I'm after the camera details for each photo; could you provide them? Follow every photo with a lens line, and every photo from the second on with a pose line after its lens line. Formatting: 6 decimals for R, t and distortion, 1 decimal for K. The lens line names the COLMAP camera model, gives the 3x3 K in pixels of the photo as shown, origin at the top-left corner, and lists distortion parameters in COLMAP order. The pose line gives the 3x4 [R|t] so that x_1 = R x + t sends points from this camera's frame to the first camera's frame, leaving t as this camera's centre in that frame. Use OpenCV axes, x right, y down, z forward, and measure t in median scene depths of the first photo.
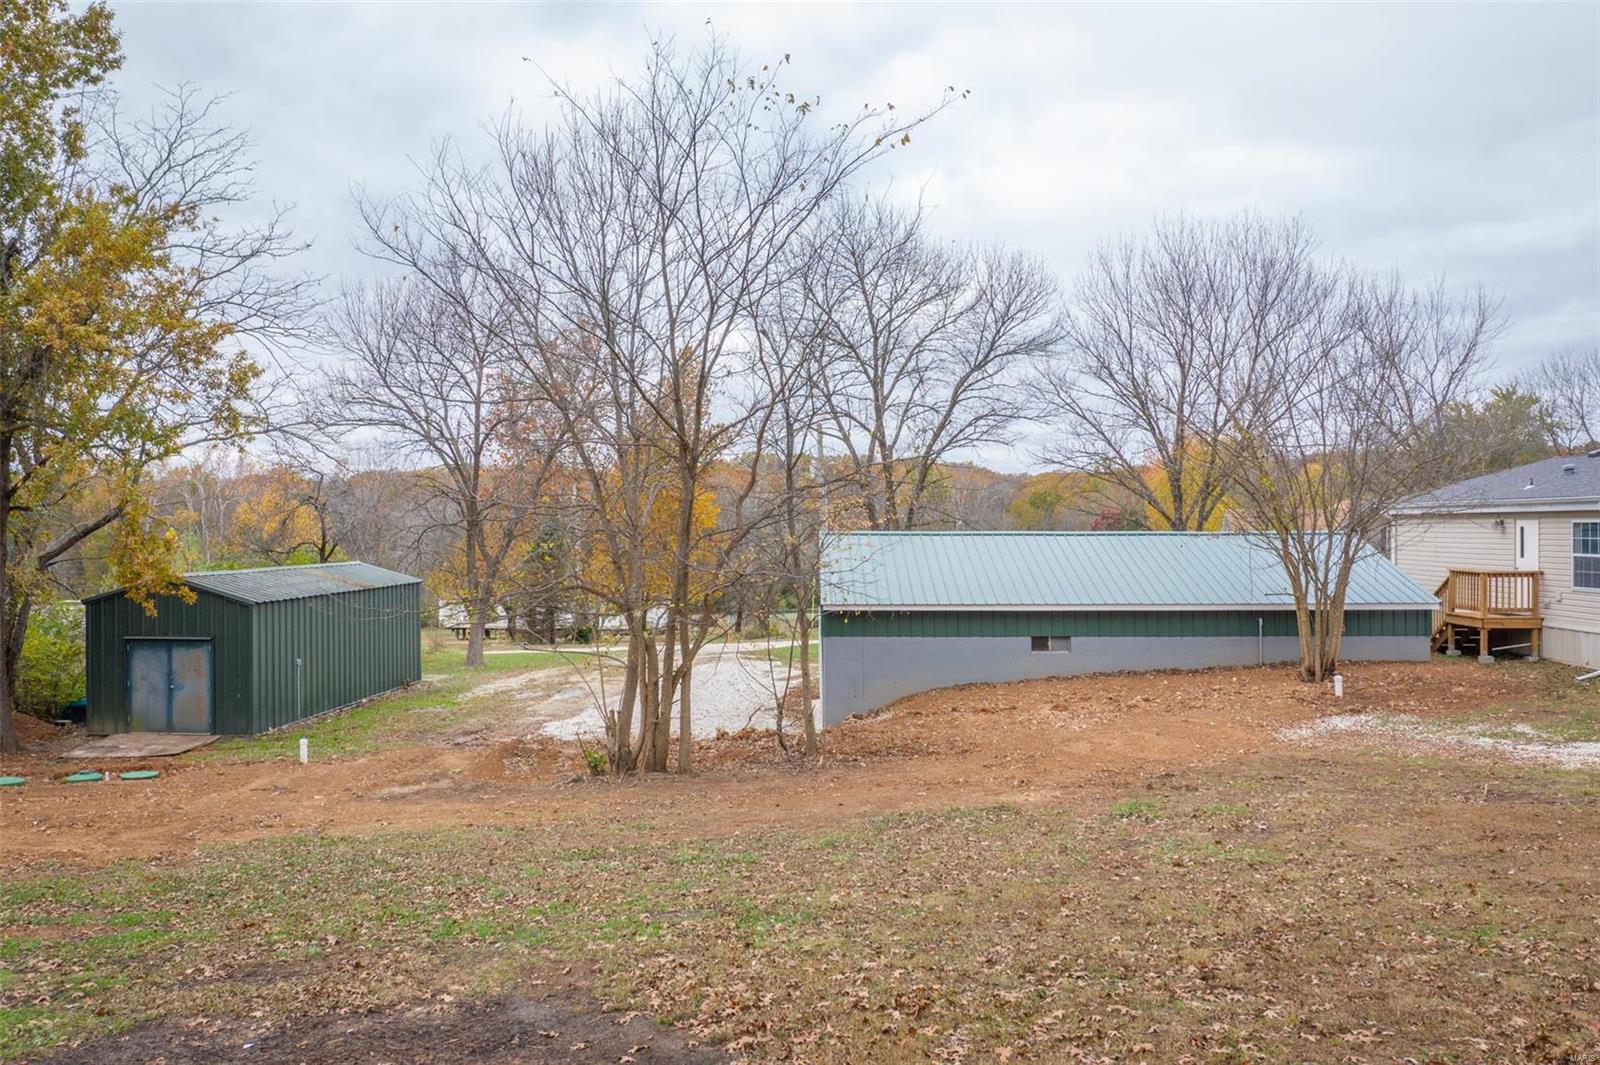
lens RADIAL K [[1270.1, 0, 800.0], [0, 1270.1, 532.5], [0, 0, 1]] dist [-0.010221, 0.007136]
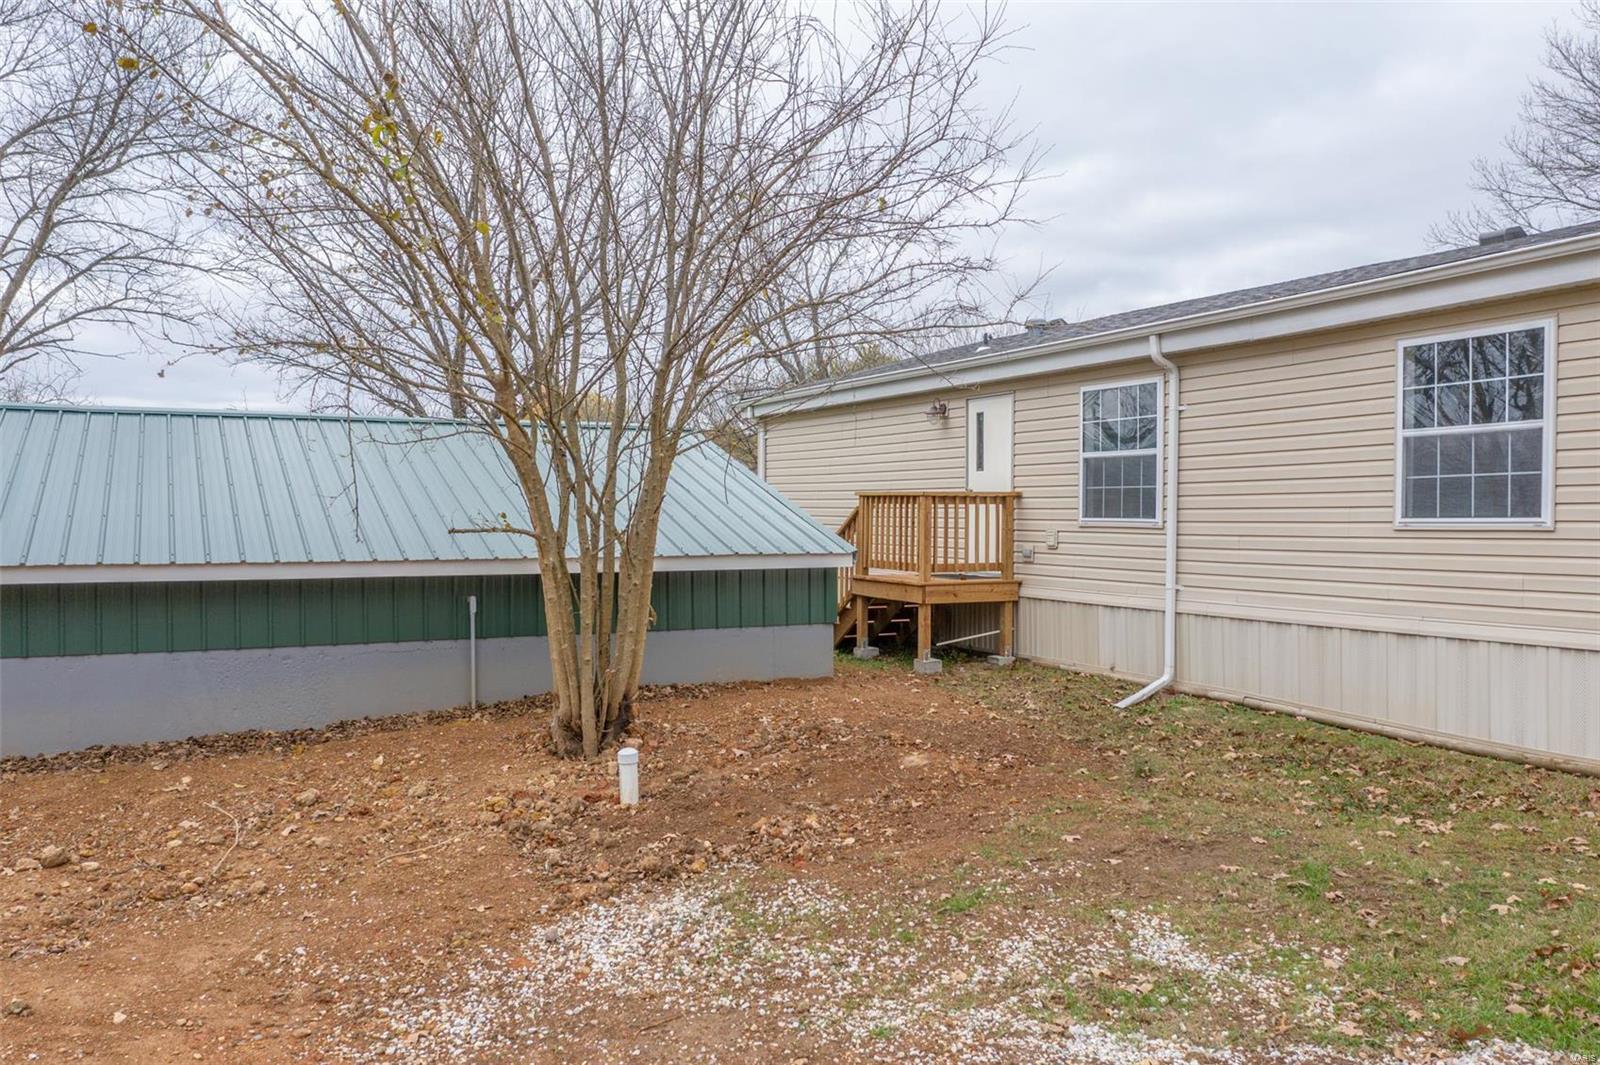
lens RADIAL K [[1270.1, 0, 800.0], [0, 1270.1, 532.5], [0, 0, 1]] dist [-0.010221, 0.007136]
pose [[0.891179, -0.003966, 0.453635, 0.287812], [-0.002981, 0.999889, 0.014598, 0.043190], [-0.453643, -0.014361, 0.891068, 0.619710]]
